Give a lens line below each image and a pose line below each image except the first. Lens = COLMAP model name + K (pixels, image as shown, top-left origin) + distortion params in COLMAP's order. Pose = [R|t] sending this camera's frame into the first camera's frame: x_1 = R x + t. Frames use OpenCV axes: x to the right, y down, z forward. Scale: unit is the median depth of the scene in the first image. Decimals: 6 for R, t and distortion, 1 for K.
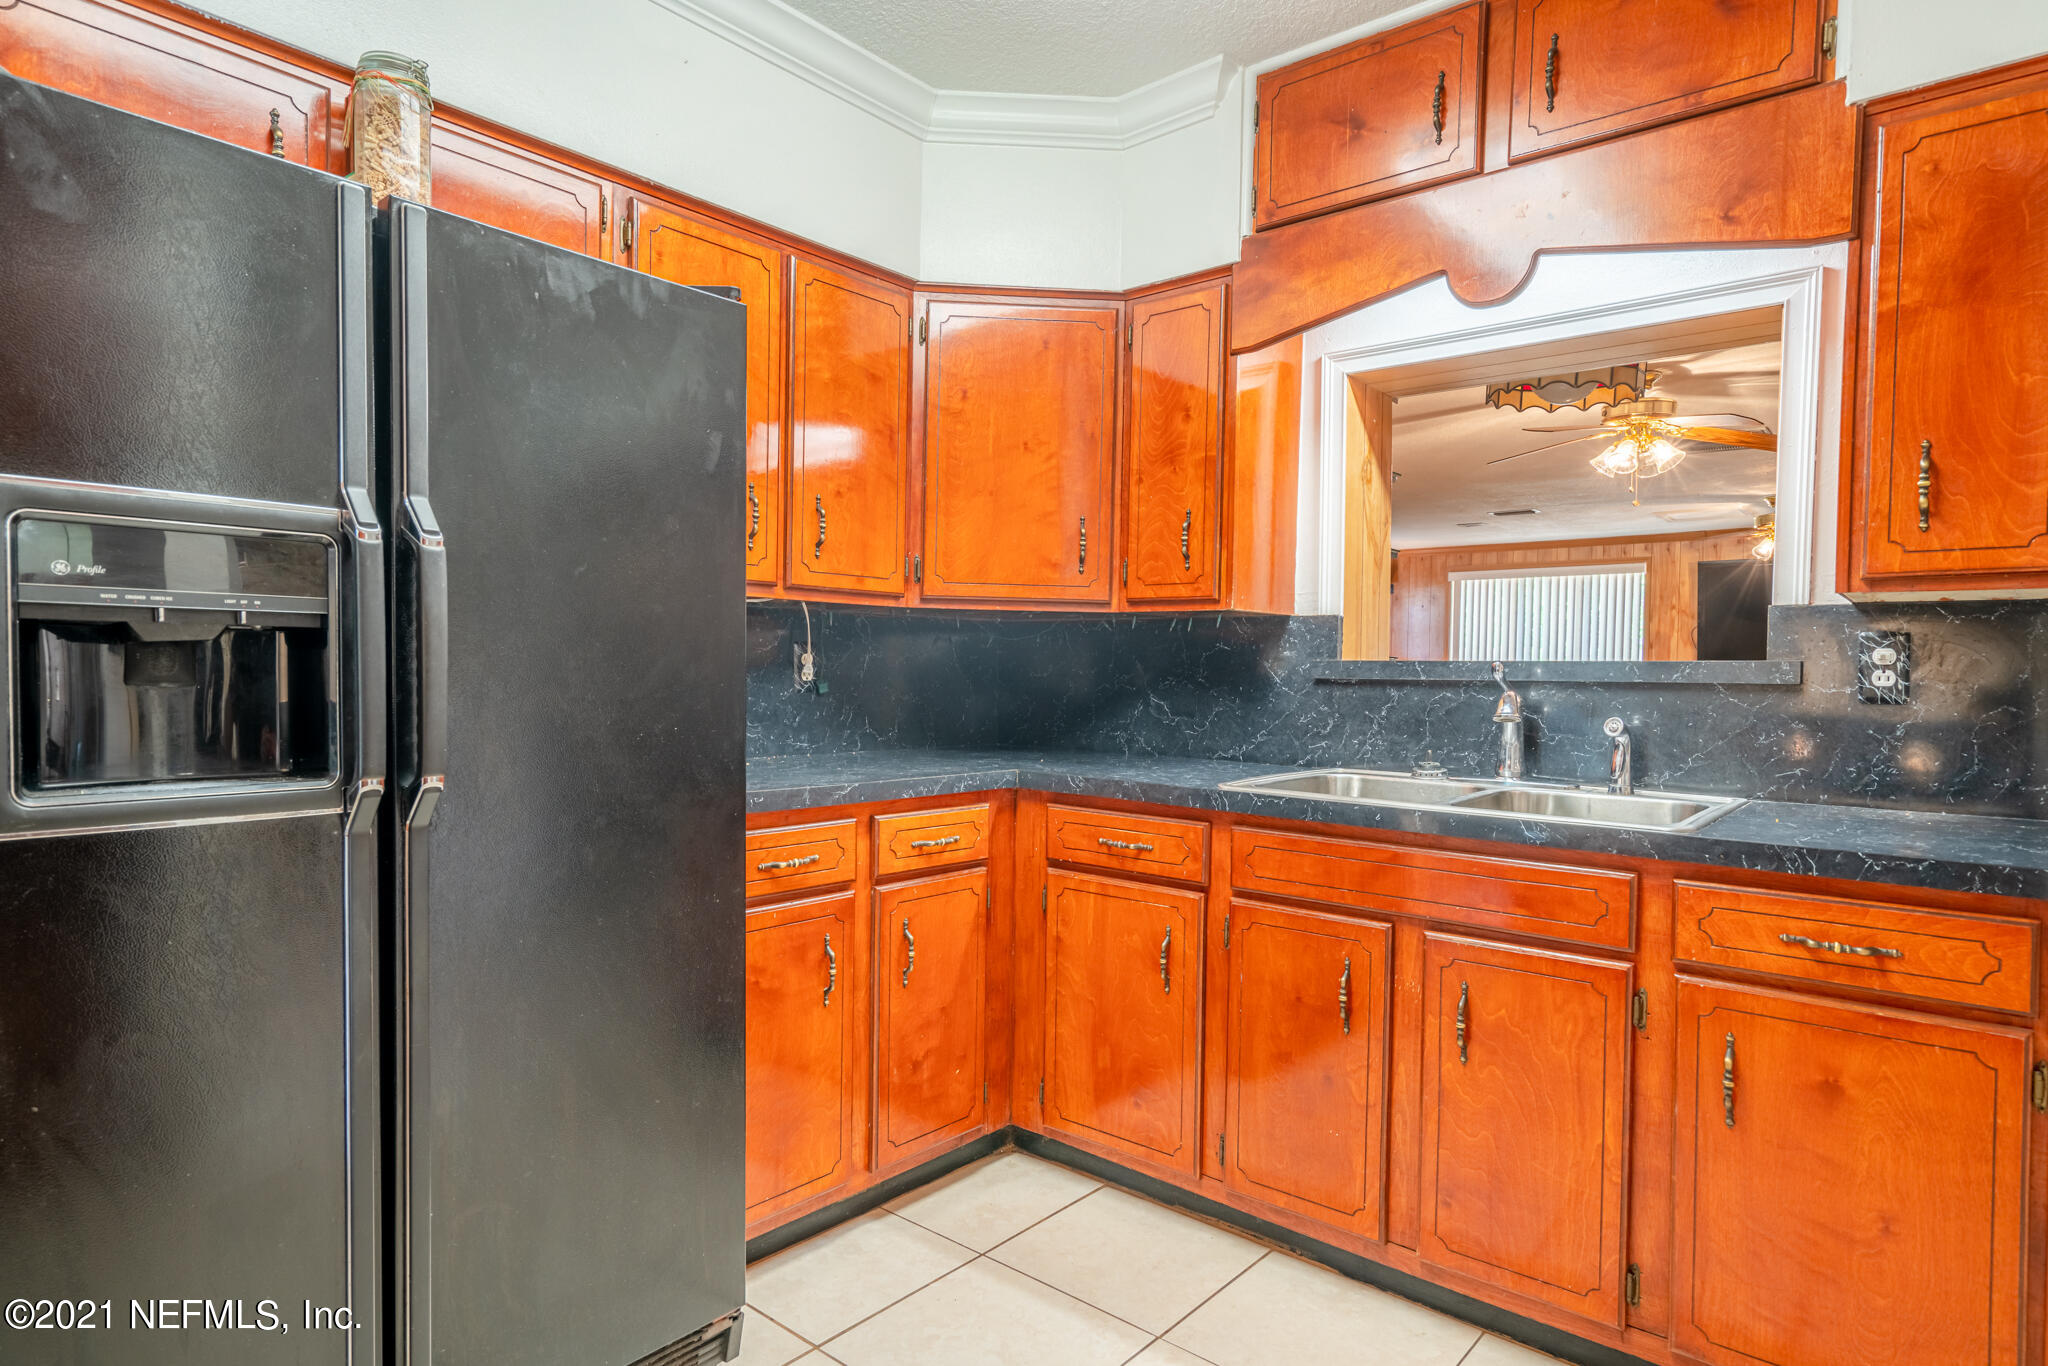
lens RADIAL K [[1127.8, 0, 1019.5], [0, 1127.8, 694.4], [0, 0, 1]] dist [0.005100, -0.000557]
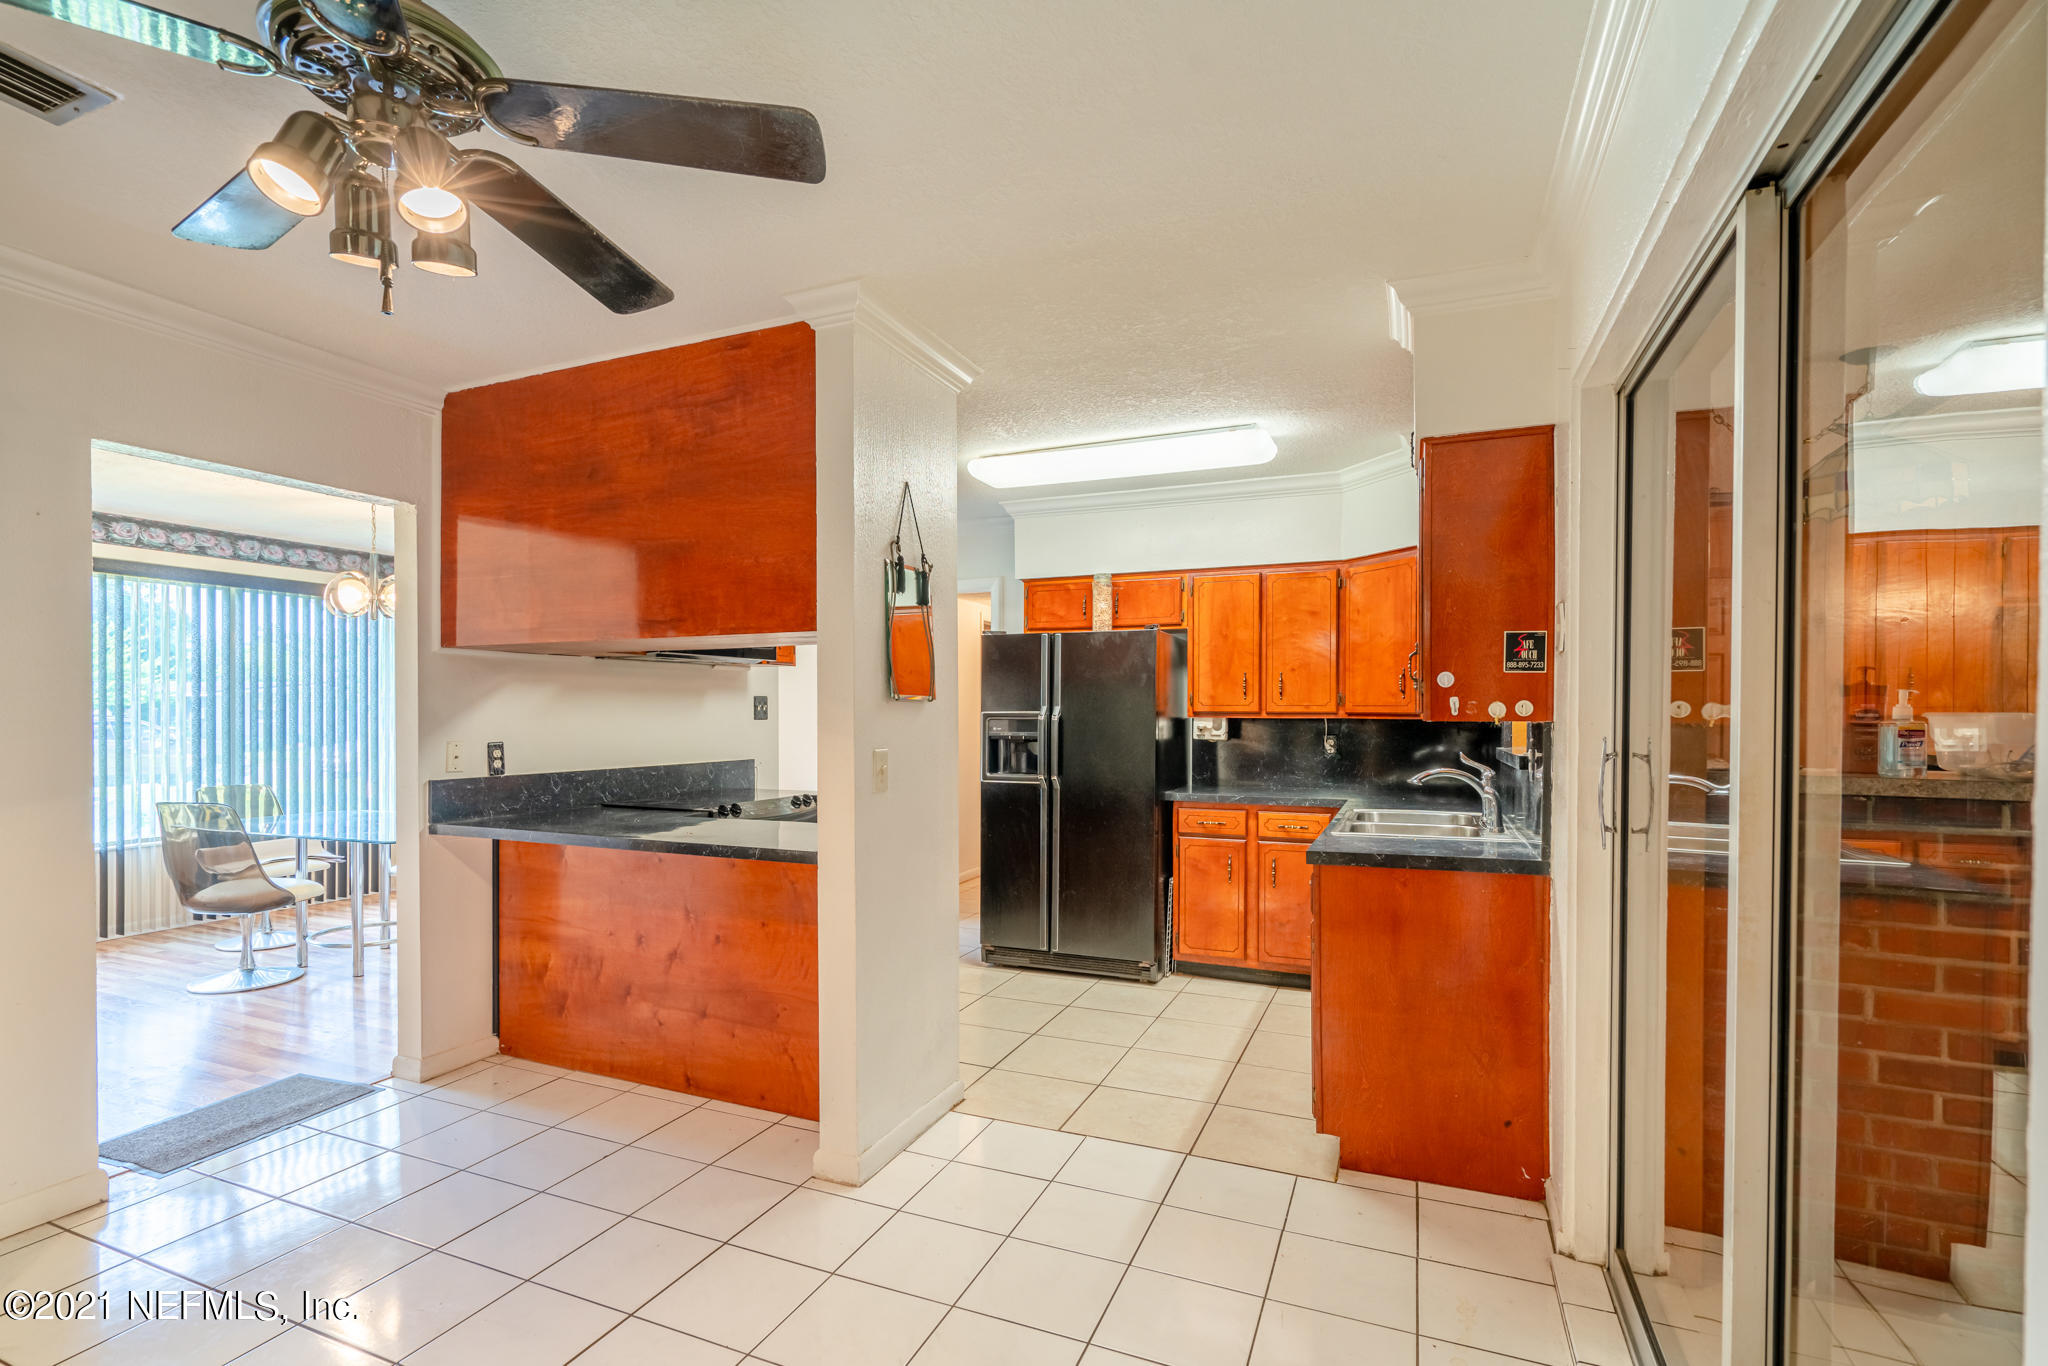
lens RADIAL K [[939.5, 0, 990.4], [0, 939.5, 712.7], [0, 0, 1]] dist [-0.006428, 0.002502]
pose [[0.285259, -0.020101, -0.958240, 1.534778], [-0.018071, 0.999490, -0.026345, -0.035619], [0.958280, 0.024832, 0.284750, -0.105746]]
